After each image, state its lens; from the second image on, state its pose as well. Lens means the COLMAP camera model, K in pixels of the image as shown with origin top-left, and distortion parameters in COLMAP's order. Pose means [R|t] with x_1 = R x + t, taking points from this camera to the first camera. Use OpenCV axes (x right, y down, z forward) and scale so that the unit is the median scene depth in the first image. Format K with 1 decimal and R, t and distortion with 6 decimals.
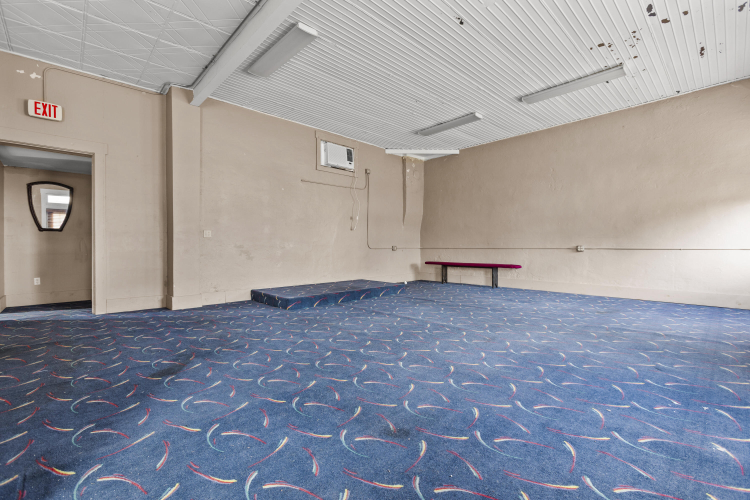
lens RADIAL K [[335.0, 0, 375.0], [0, 335.0, 250.0], [0, 0, 1]] dist [-0.000438, 0.000326]
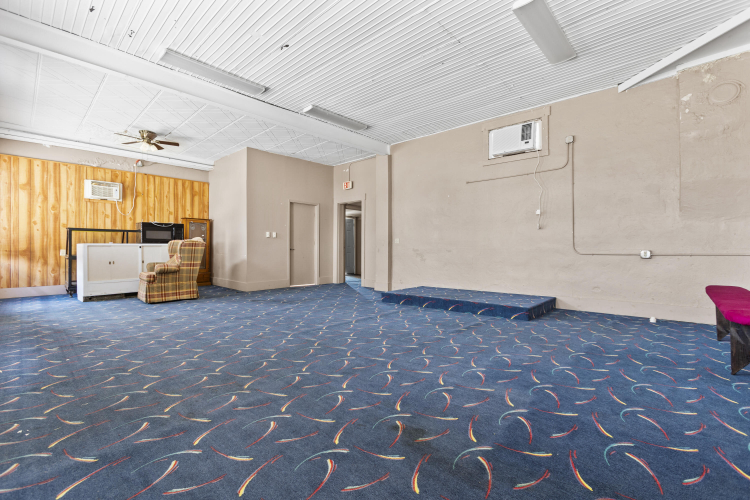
lens RADIAL K [[335.0, 0, 375.0], [0, 335.0, 250.0], [0, 0, 1]] dist [-0.000438, 0.000326]
pose [[0.063100, 0.009427, -0.997963, 0.700935], [-0.004254, 0.999949, 0.009176, -0.017811], [0.997998, 0.003666, 0.063137, 0.633786]]
